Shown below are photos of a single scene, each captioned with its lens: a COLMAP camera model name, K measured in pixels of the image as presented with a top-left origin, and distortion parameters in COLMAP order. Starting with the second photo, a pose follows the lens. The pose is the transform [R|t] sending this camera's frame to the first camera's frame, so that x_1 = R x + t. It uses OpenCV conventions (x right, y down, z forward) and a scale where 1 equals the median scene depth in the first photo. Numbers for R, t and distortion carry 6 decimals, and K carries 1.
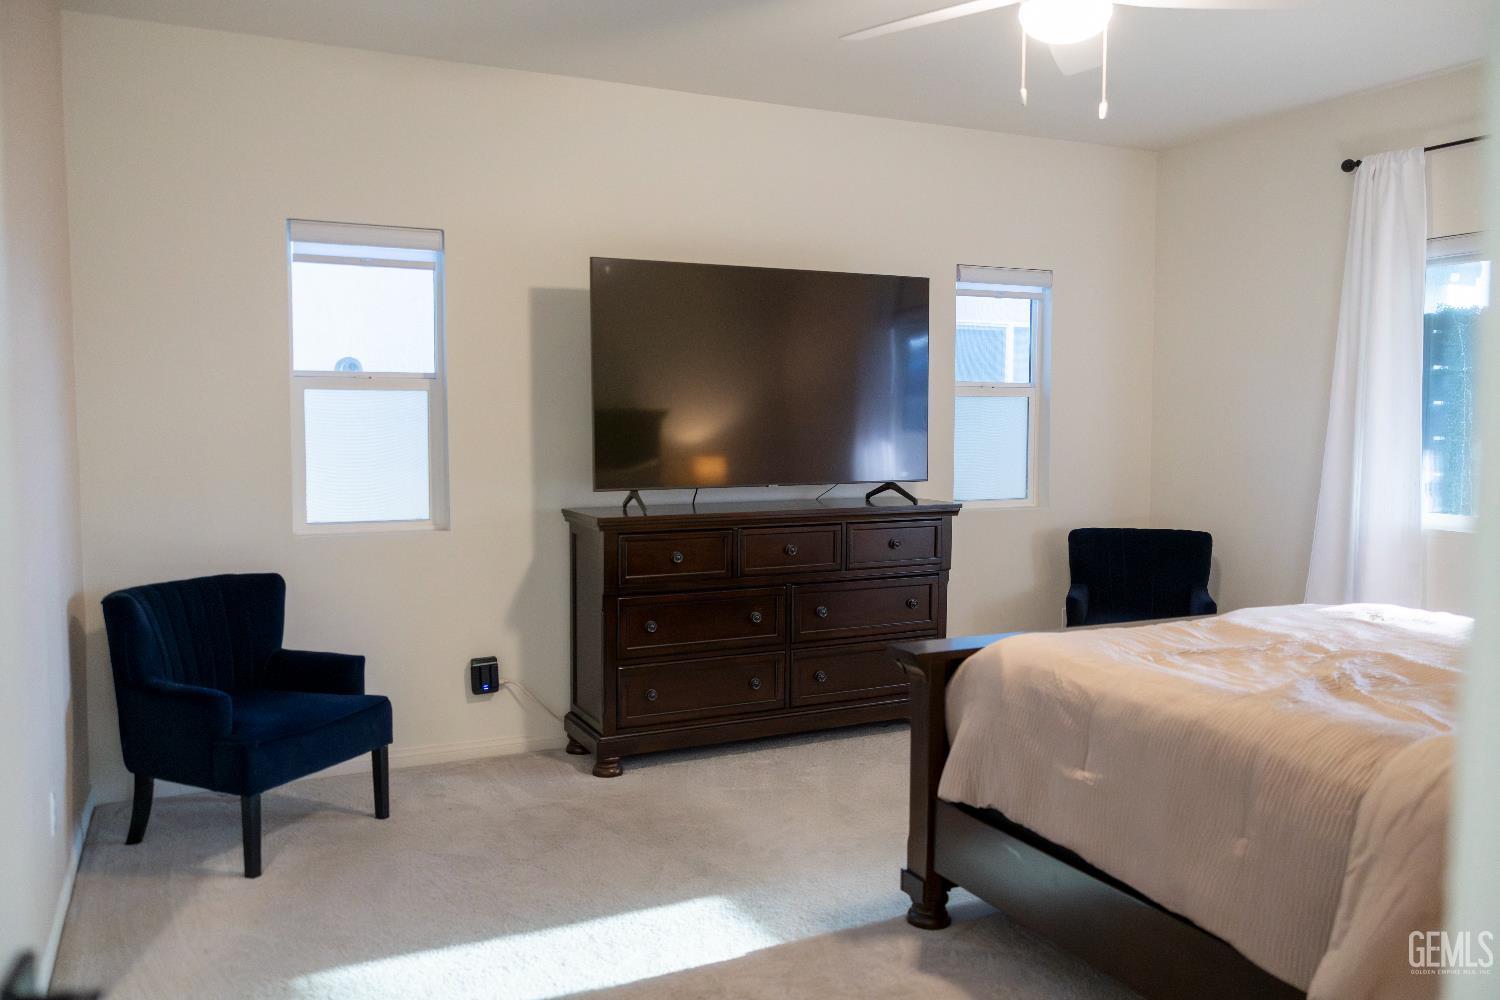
lens RADIAL K [[1173.4, 0, 750.0], [0, 1173.4, 500.0], [0, 0, 1]] dist [0.007519, 0.001486]
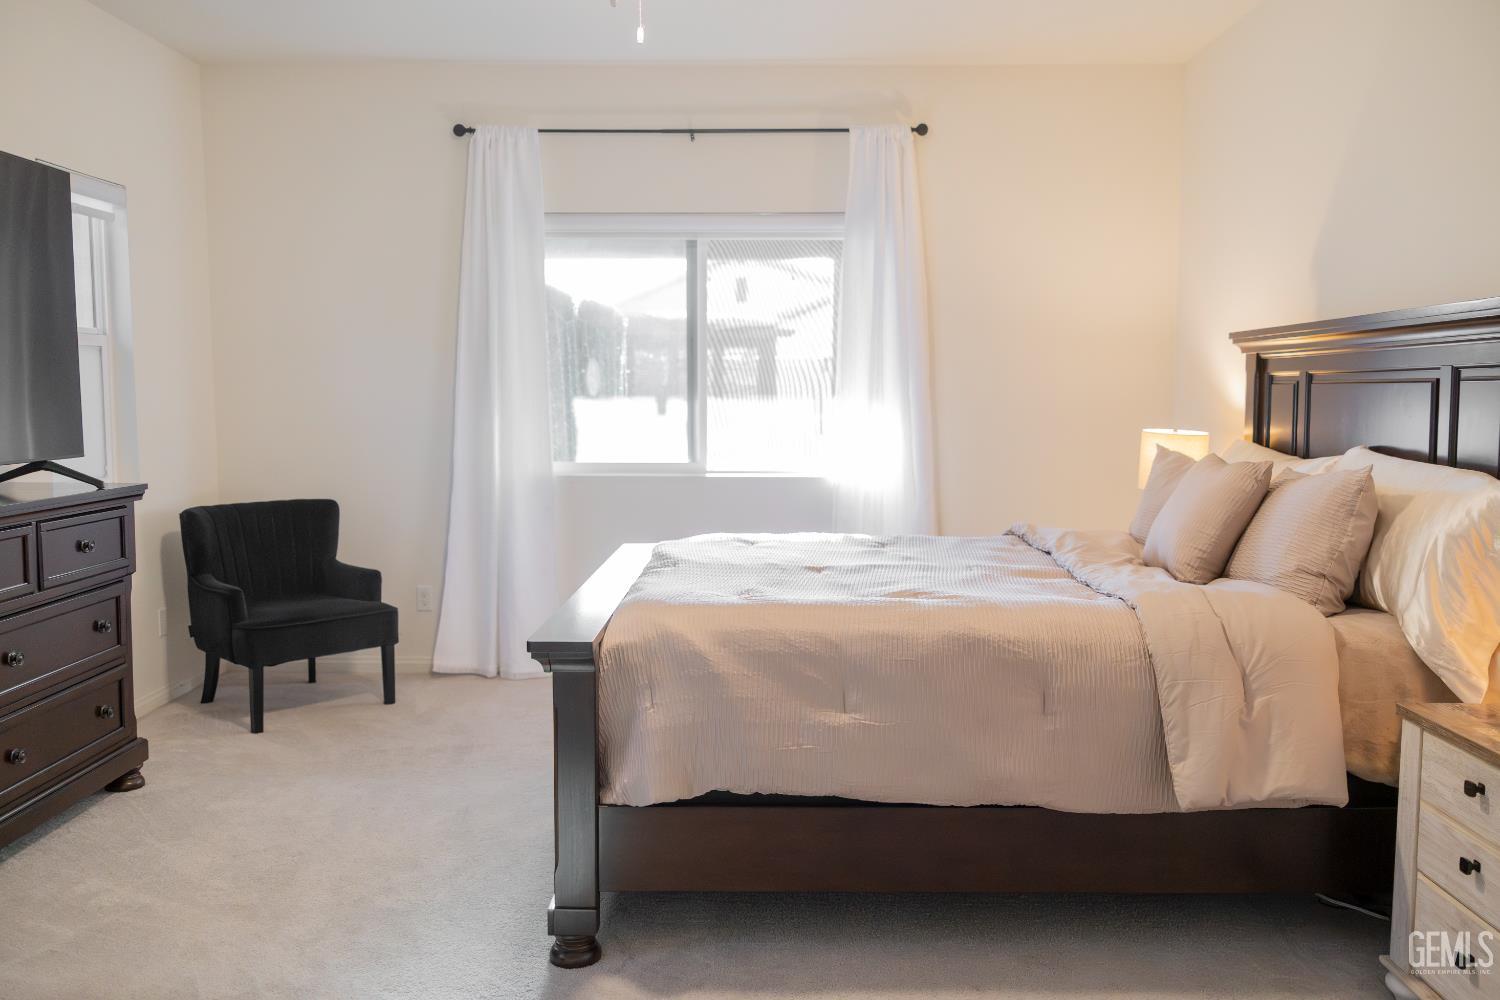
lens RADIAL K [[1173.4, 0, 750.0], [0, 1173.4, 500.0], [0, 0, 1]] dist [0.007519, 0.001486]
pose [[0.433069, -0.090032, 0.896853, -0.348338], [0.060886, 0.995648, 0.070549, -0.016784], [-0.899302, 0.024053, 0.436666, 0.331203]]
